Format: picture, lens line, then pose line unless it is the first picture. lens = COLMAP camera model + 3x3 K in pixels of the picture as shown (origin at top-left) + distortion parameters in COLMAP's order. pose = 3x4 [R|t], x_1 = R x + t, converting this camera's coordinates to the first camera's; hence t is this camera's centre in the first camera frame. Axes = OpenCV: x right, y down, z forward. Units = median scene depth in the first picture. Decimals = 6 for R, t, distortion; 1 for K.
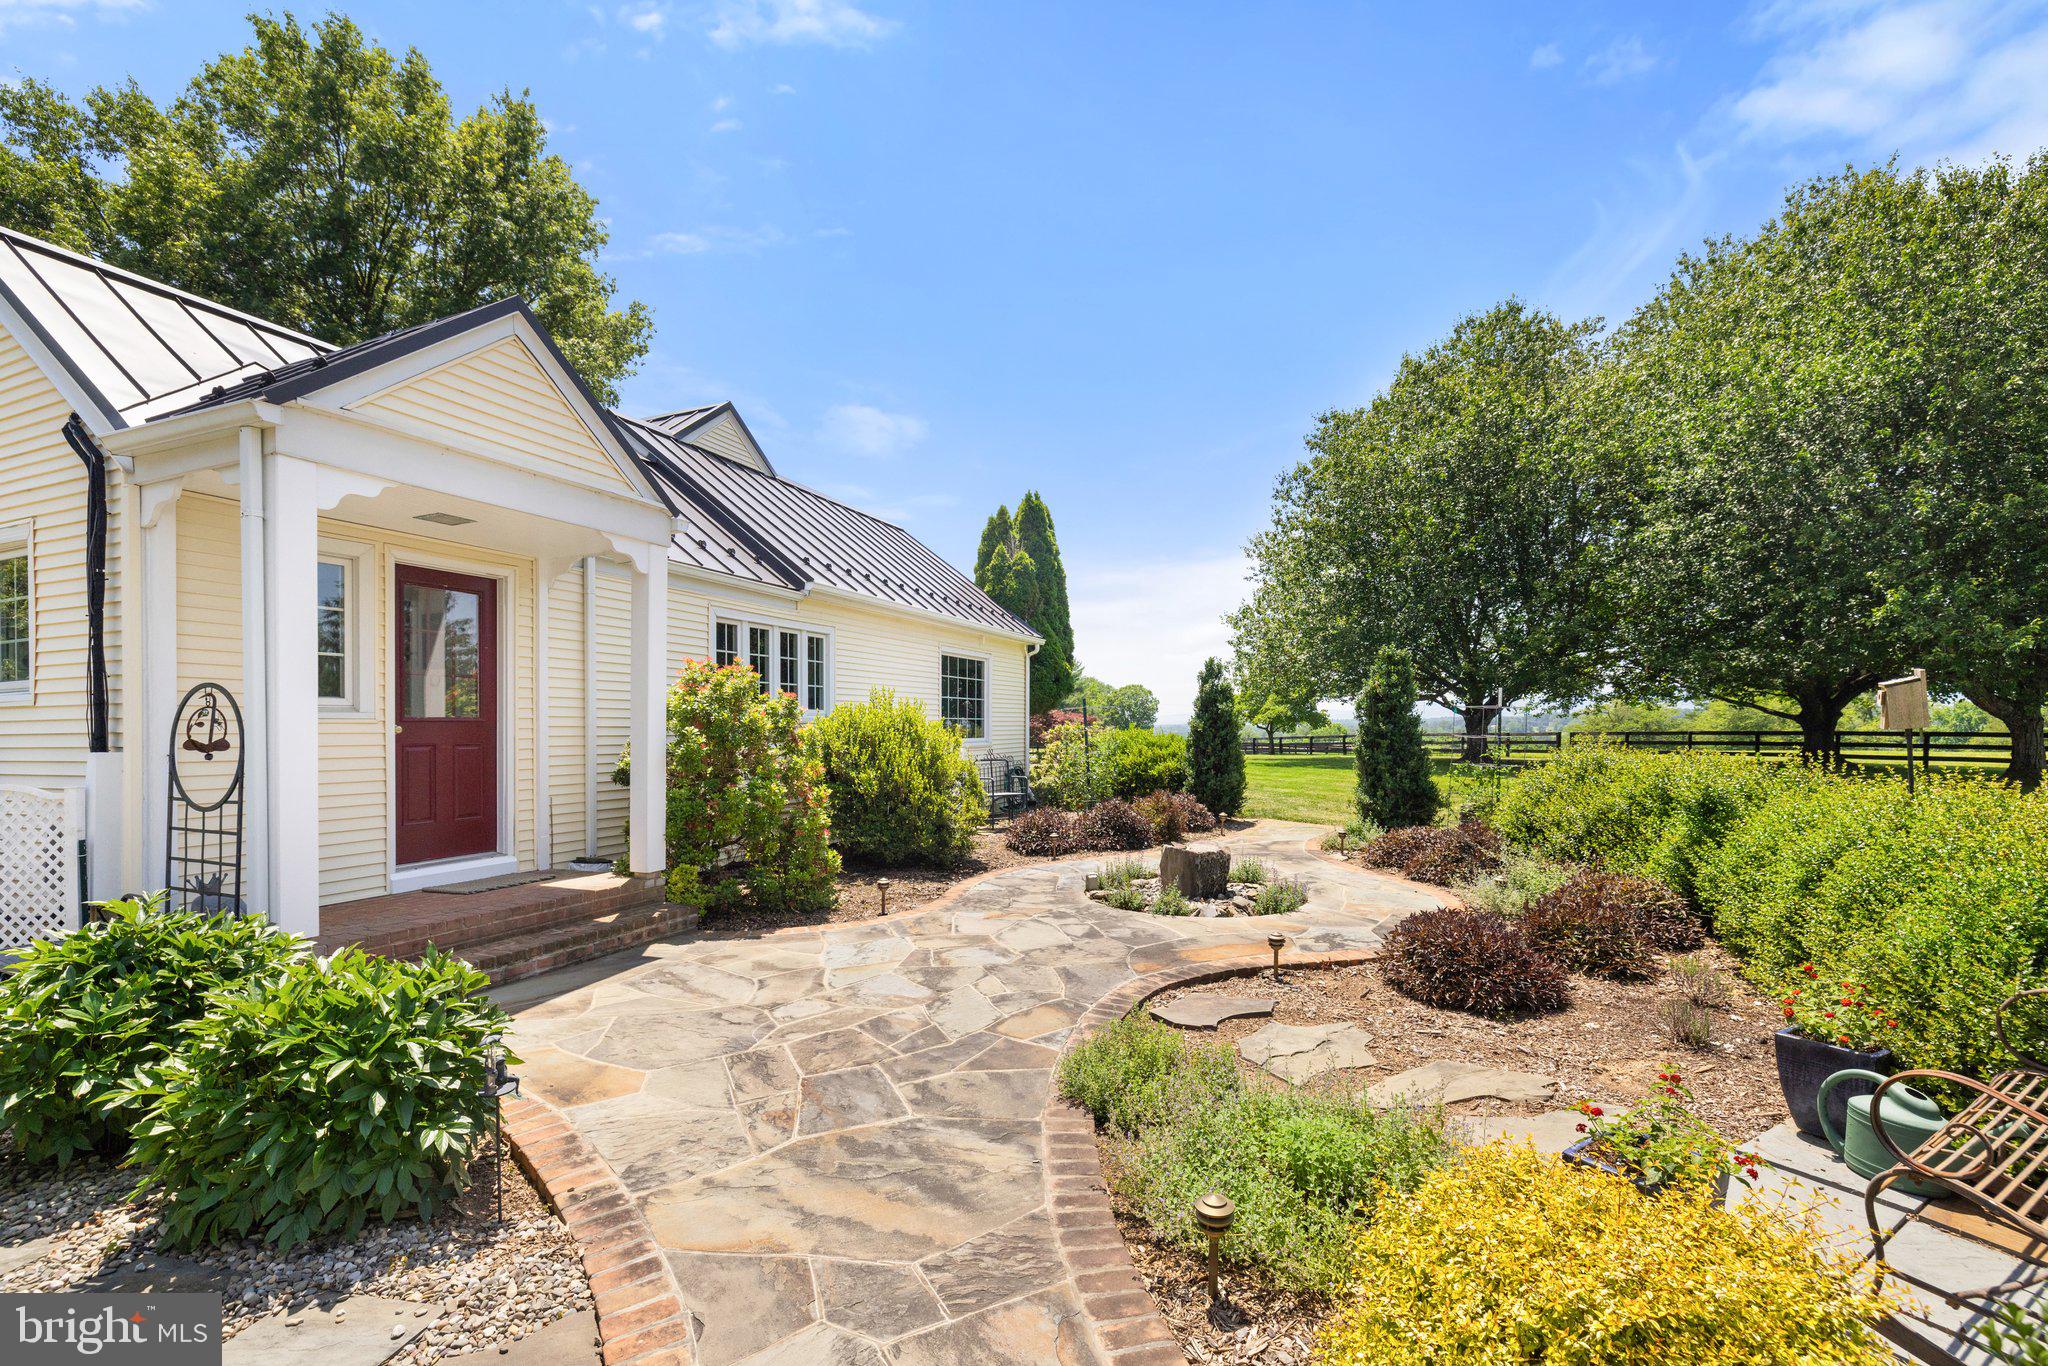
lens RADIAL K [[896.2, 0, 1025.8], [0, 896.2, 692.3], [0, 0, 1]] dist [-0.010382, 0.002724]
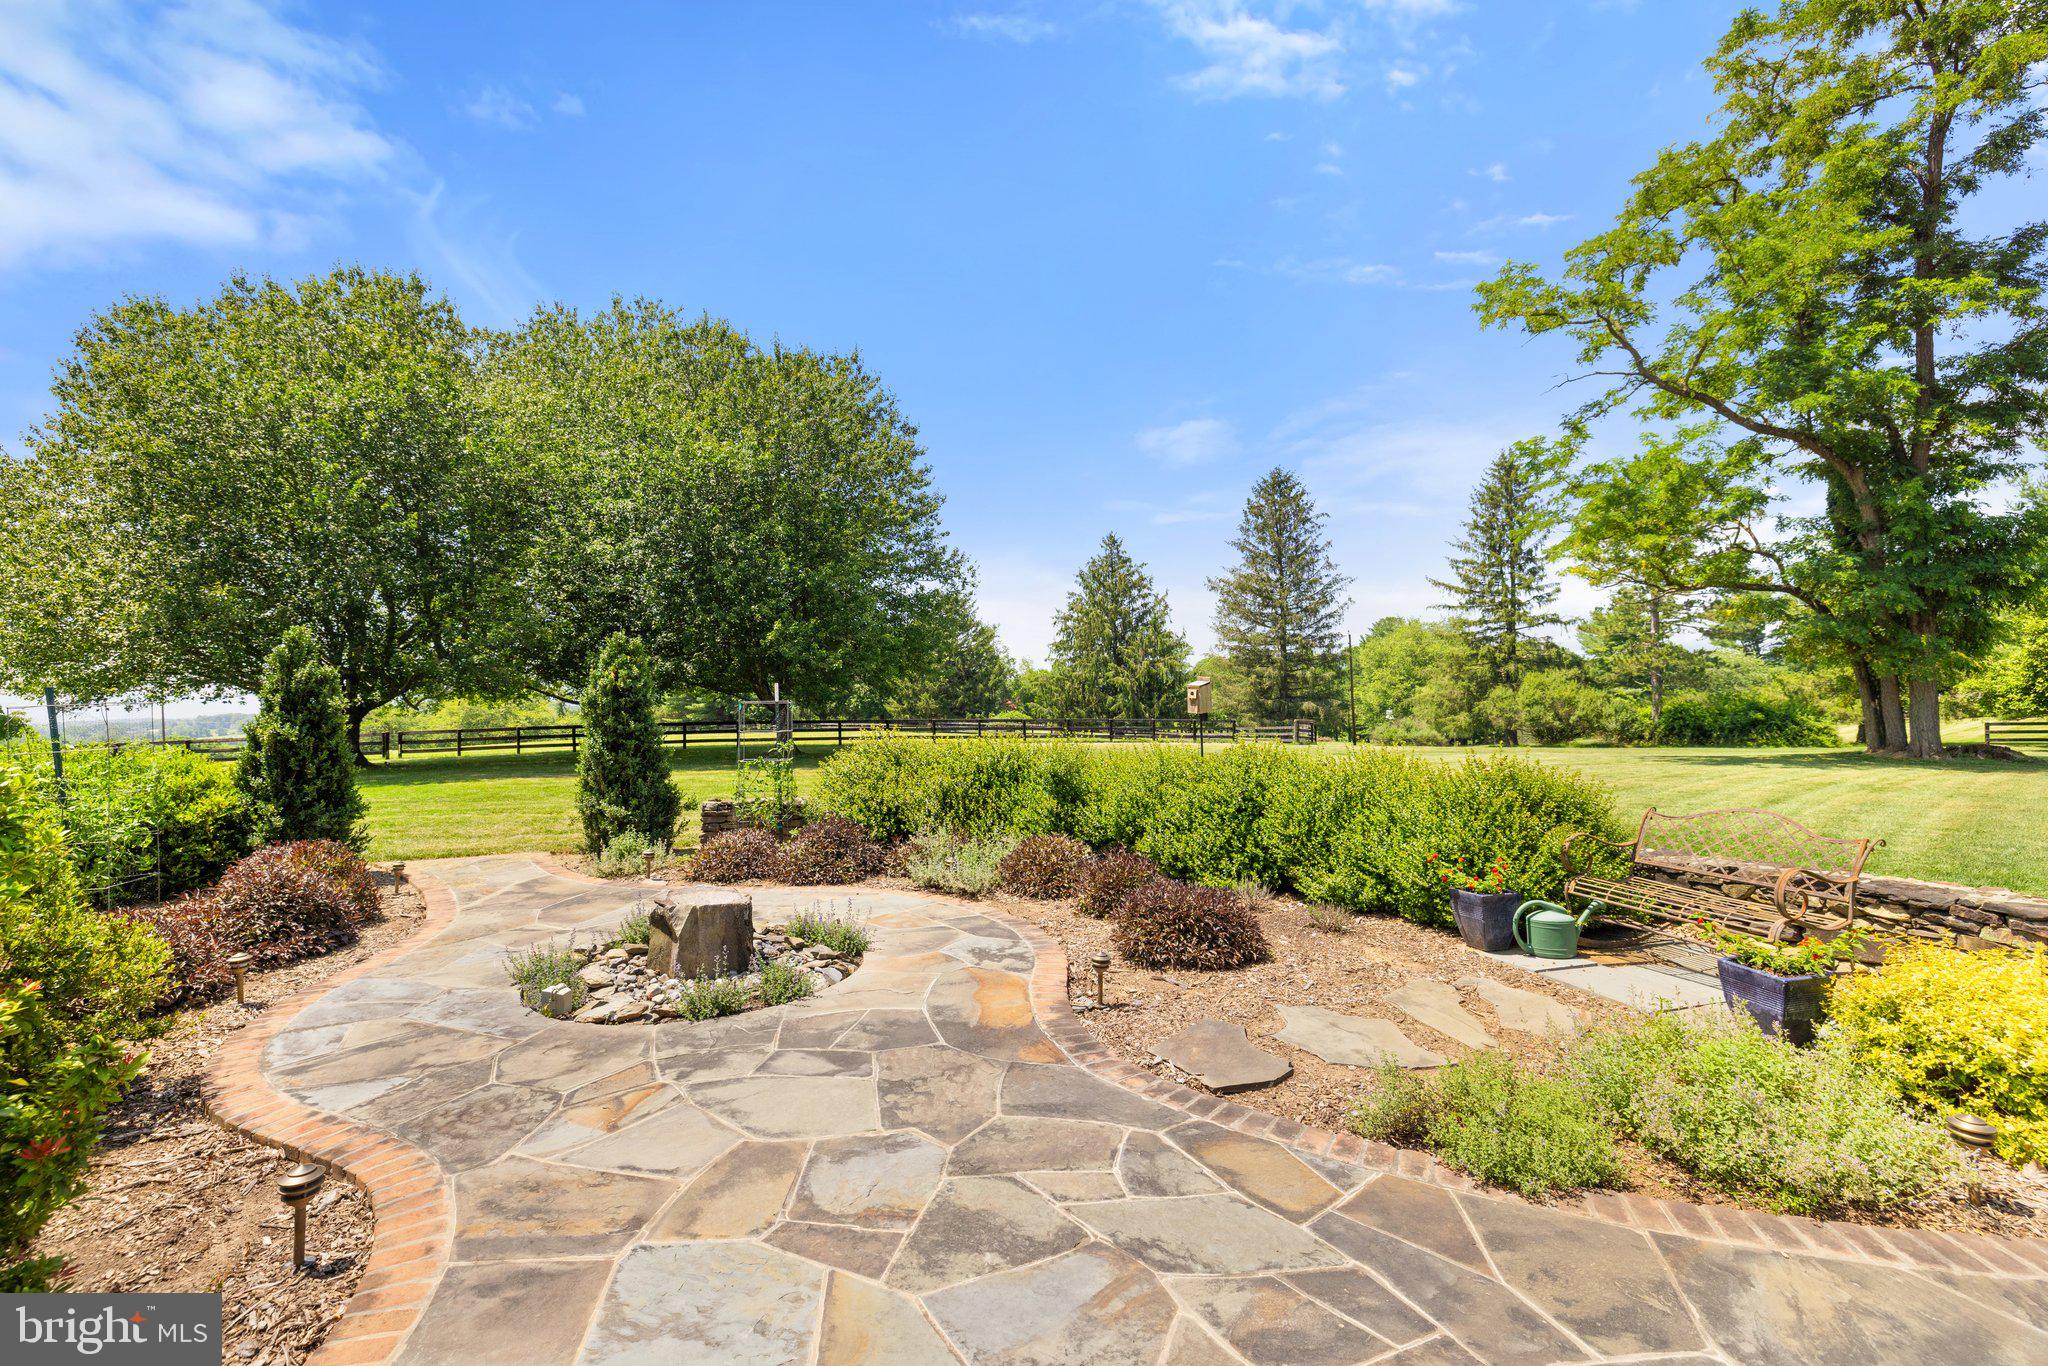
lens RADIAL K [[834.7, 0, 1023.5], [0, 834.7, 695.4], [0, 0, 1]] dist [0.001656, 0.000132]
pose [[0.299758, 0.006852, 0.953991, -0.463586], [-0.009787, 0.999944, -0.004106, 0.017833], [-0.953965, -0.008106, 0.299808, 0.729141]]
